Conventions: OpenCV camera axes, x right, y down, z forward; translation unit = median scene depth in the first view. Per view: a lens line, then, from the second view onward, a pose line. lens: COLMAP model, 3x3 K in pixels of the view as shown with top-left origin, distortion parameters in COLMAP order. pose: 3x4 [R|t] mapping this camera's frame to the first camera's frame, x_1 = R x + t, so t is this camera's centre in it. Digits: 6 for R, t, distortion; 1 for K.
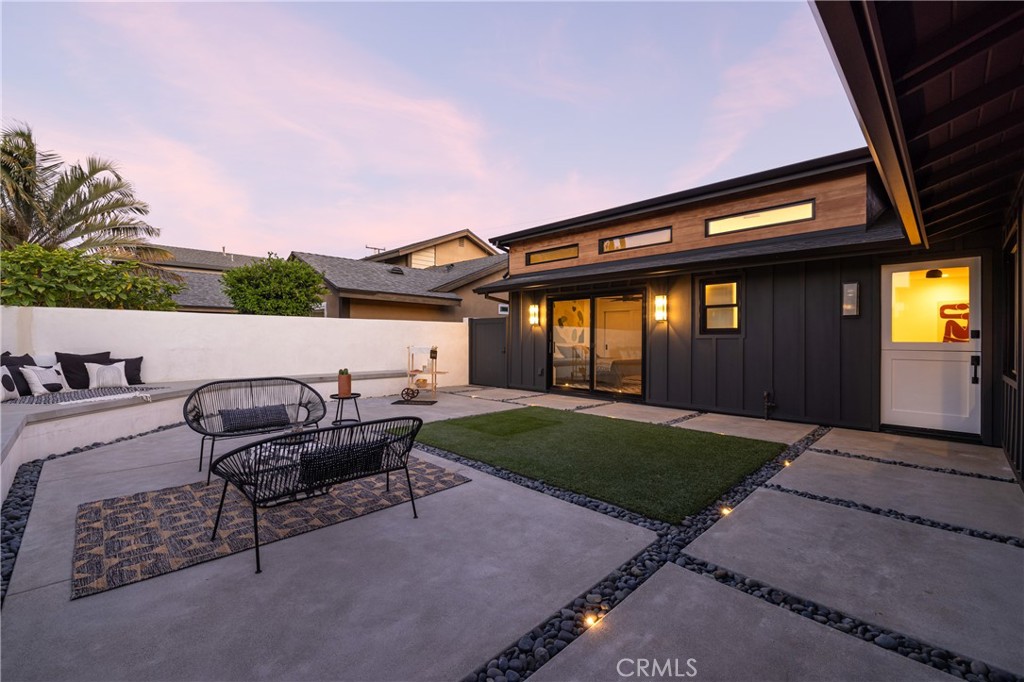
lens RADIAL K [[431.8, 0, 510.5], [0, 431.8, 338.9], [0, 0, 1]] dist [-0.000903, -0.000099]
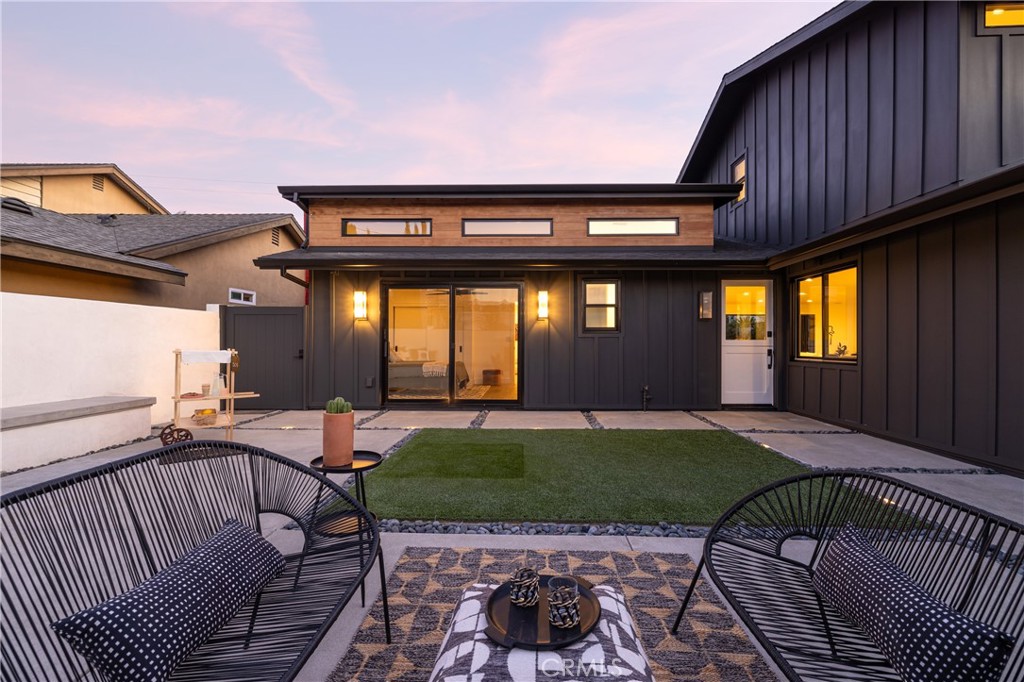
lens RADIAL K [[446.4, 0, 512.0], [0, 446.4, 341.0], [0, 0, 1]] dist [-0.002404, -0.000161]
pose [[0.718363, -0.003052, 0.695662, -0.379876], [0.000148, 0.999991, 0.004234, 0.003466], [-0.695668, -0.002938, 0.718357, 0.364633]]
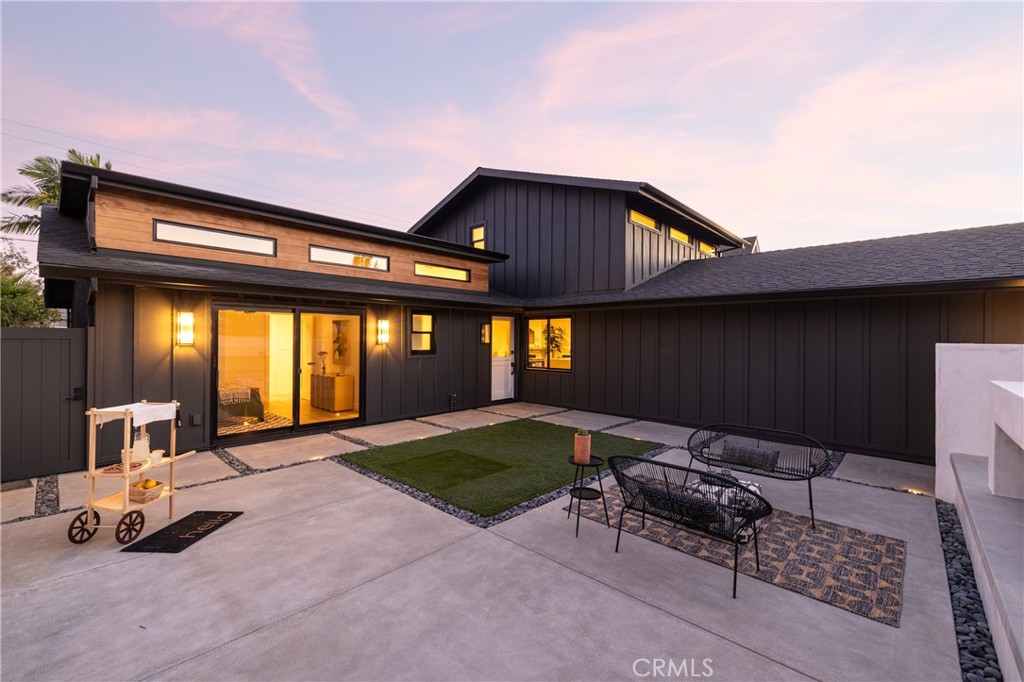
lens RADIAL K [[431.8, 0, 510.5], [0, 431.8, 338.9], [0, 0, 1]] dist [-0.000903, -0.000099]
pose [[-0.038374, -0.004895, 0.999251, -0.753051], [-0.008775, 0.999951, 0.004561, -0.062141], [-0.999225, -0.008593, -0.038415, 0.746315]]
